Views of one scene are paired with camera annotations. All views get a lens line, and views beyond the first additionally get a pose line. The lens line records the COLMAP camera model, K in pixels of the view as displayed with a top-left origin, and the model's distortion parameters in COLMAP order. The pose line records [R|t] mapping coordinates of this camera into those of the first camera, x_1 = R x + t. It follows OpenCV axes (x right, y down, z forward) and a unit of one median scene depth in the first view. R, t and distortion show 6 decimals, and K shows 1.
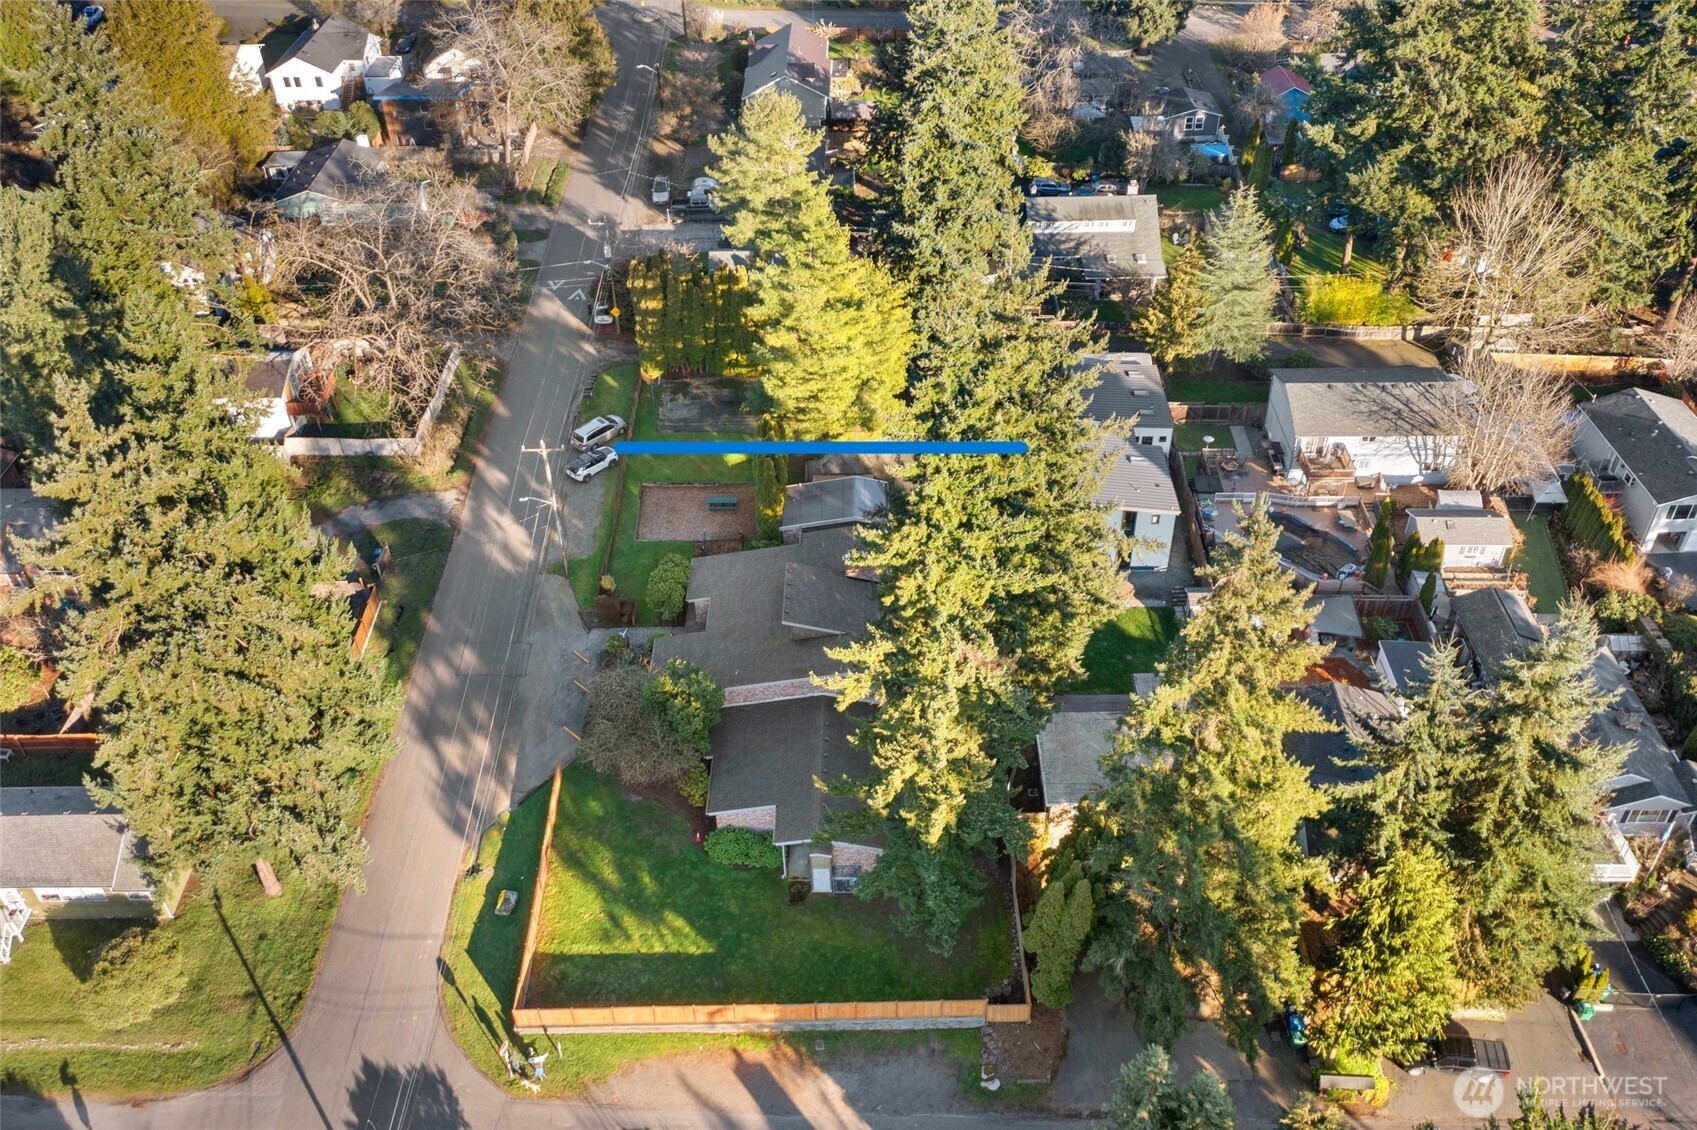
lens RADIAL K [[1429.8, 0, 848.5], [0, 1429.8, 565.0], [0, 0, 1]] dist [0.002702, 0.007985]
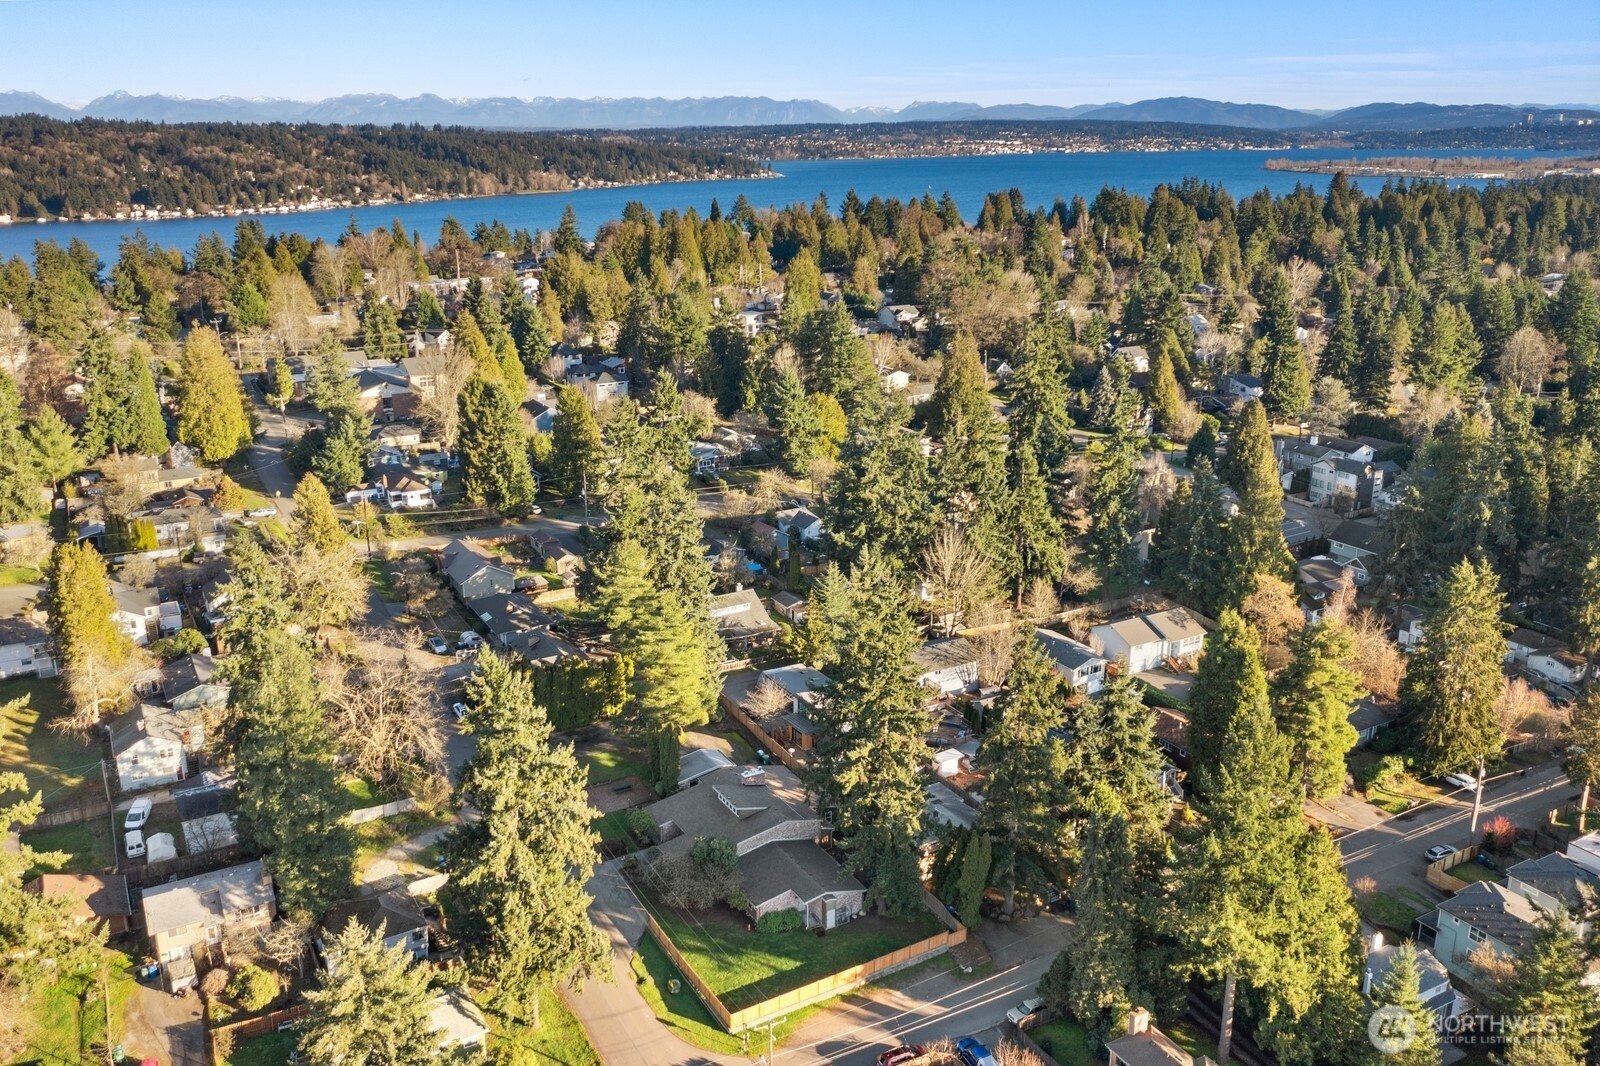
lens RADIAL K [[1233.2, 0, 800.0], [0, 1233.2, 533.0], [0, 0, 1]] dist [0.000008, 0.000118]
pose [[0.869100, -0.138097, 0.474967, -0.498297], [0.305049, 0.905527, -0.294899, 0.155971], [-0.389371, 0.401186, 0.829120, -0.320224]]
